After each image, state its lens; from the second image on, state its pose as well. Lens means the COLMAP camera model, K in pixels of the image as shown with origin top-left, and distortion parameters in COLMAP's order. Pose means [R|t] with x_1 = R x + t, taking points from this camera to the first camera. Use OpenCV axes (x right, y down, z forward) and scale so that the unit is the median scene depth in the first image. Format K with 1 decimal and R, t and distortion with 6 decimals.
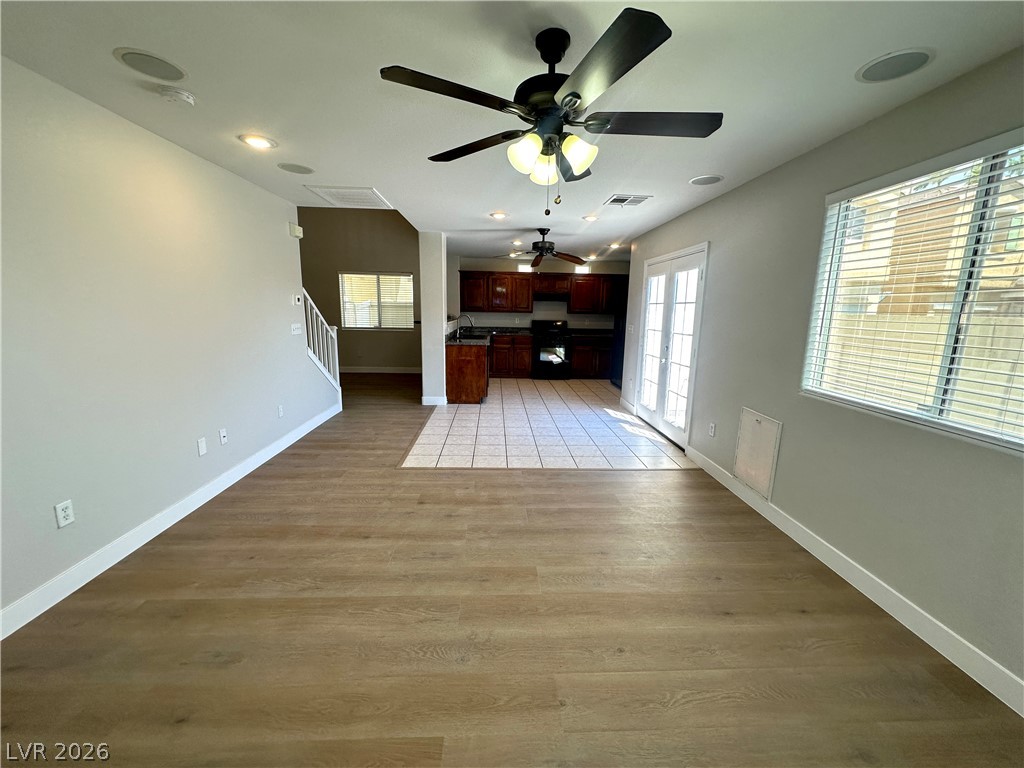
lens RADIAL K [[408.9, 0, 513.7], [0, 408.9, 383.8], [0, 0, 1]] dist [-0.002186, 0.000065]
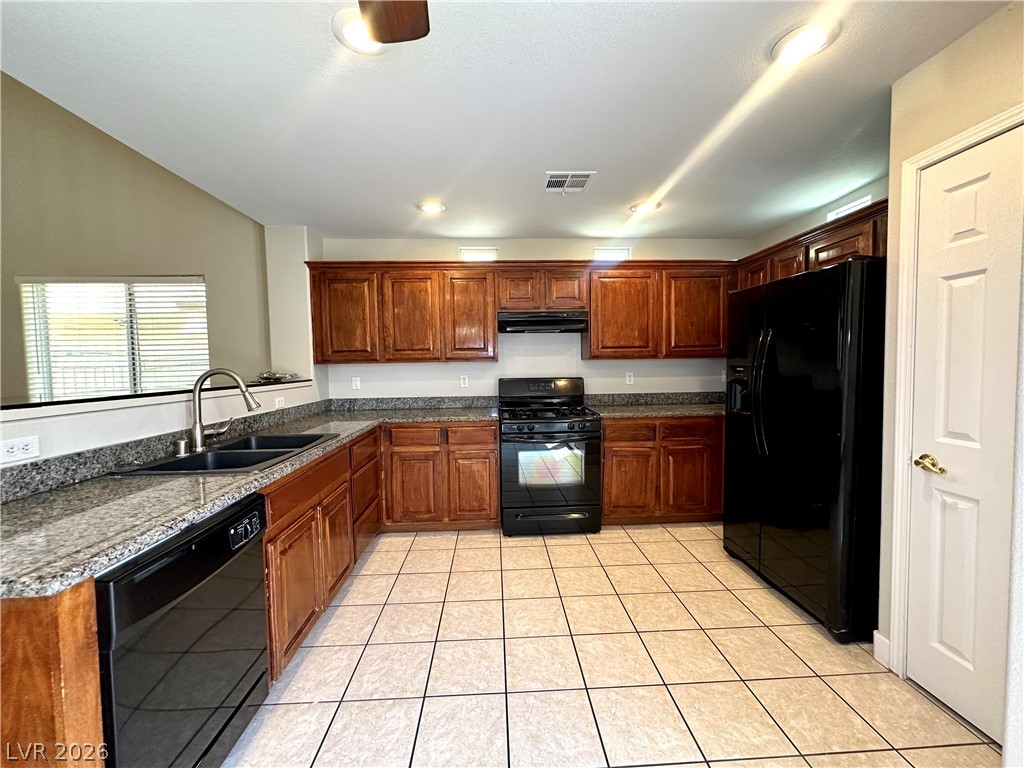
lens RADIAL K [[408.9, 0, 513.7], [0, 408.9, 383.8], [0, 0, 1]] dist [-0.002186, 0.000065]
pose [[0.999385, -0.035018, -0.001794, 0.135220], [0.034465, 0.990450, -0.133496, -0.209892], [0.006452, 0.133352, 0.991048, 1.304725]]
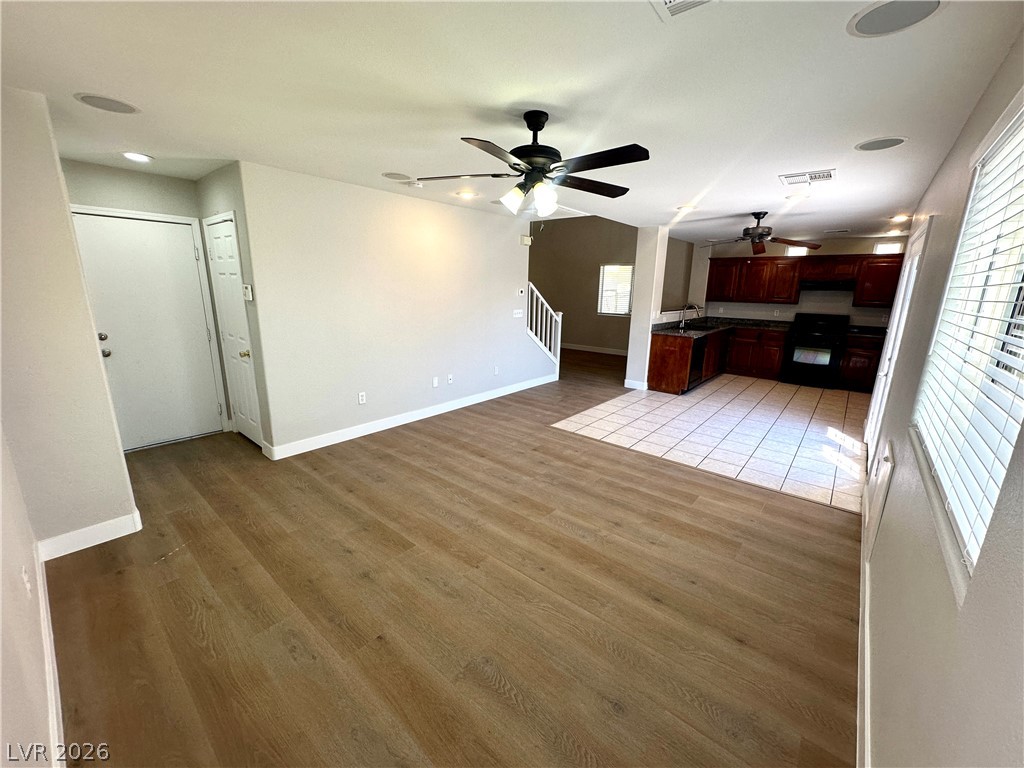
lens RADIAL K [[408.9, 0, 513.7], [0, 408.9, 383.8], [0, 0, 1]] dist [-0.002186, 0.000065]
pose [[0.735498, 0.153725, -0.659857, 0.432367], [-0.129447, 0.987863, 0.085853, -0.018706], [0.665046, 0.022272, 0.746470, -0.028363]]
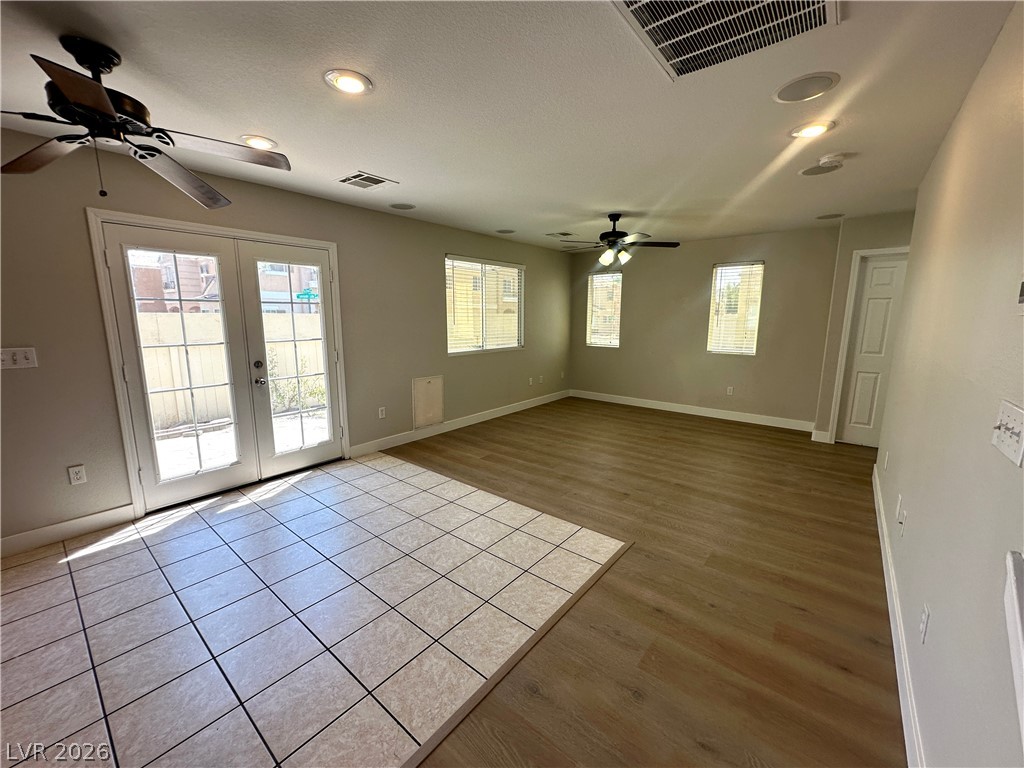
lens RADIAL K [[408.9, 0, 513.7], [0, 408.9, 383.8], [0, 0, 1]] dist [-0.002186, 0.000065]
pose [[-0.745104, -0.131555, 0.653845, -0.519057], [0.104762, 0.945098, 0.309541, -0.272727], [-0.658669, 0.299138, -0.690414, 1.428555]]
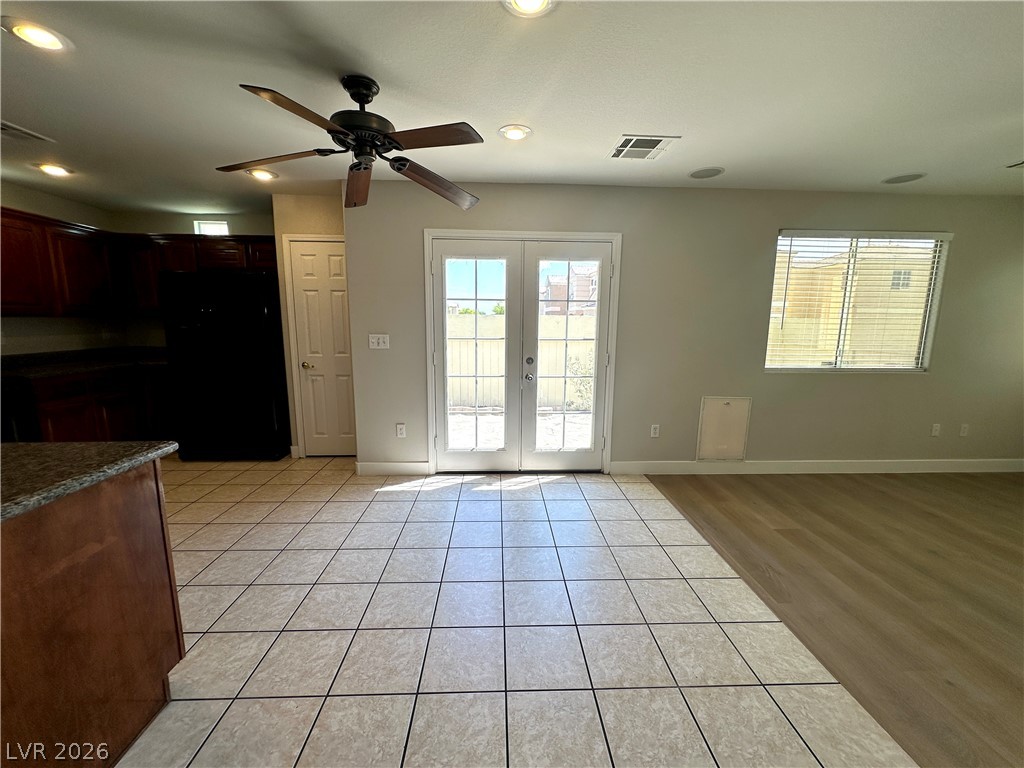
lens RADIAL K [[408.9, 0, 513.7], [0, 408.9, 383.8], [0, 0, 1]] dist [-0.002186, 0.000065]
pose [[0.005181, -0.173557, 0.984810, -0.437796], [0.171468, 0.970392, 0.170113, -0.210725], [-0.985176, 0.167983, 0.034787, 1.190917]]
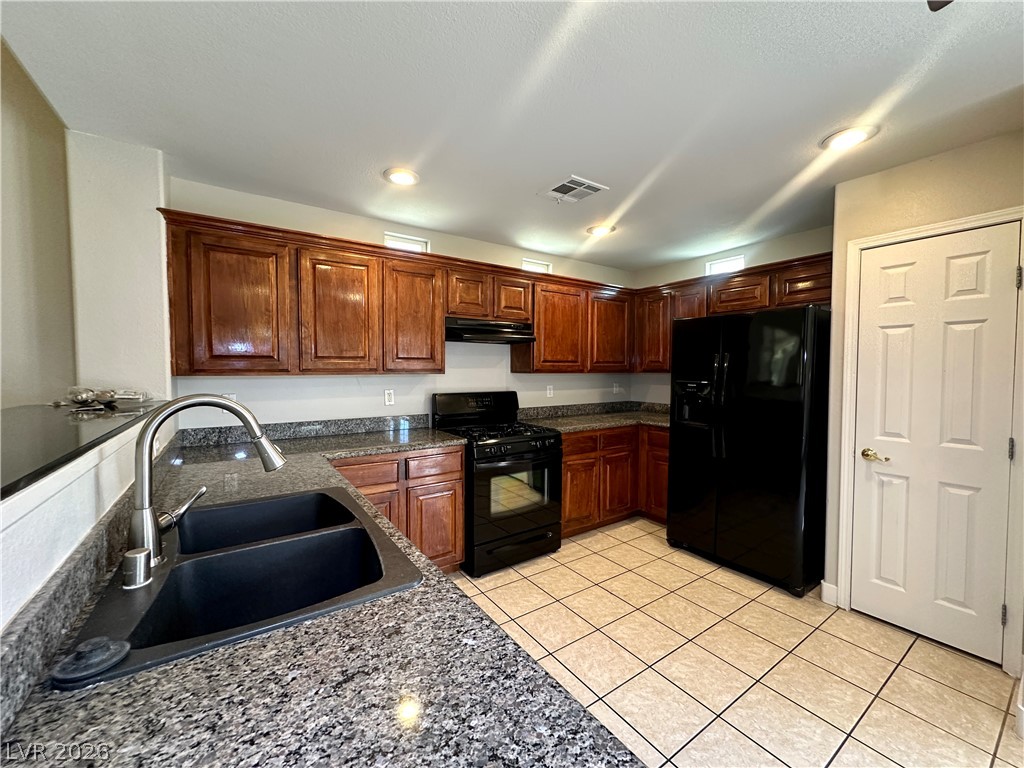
lens RADIAL K [[408.9, 0, 513.7], [0, 408.9, 383.8], [0, 0, 1]] dist [-0.002186, 0.000065]
pose [[0.850147, -0.037518, 0.525207, -0.182479], [0.109929, 0.988125, -0.107355, -0.263565], [-0.514942, 0.149003, 0.844176, 1.470773]]
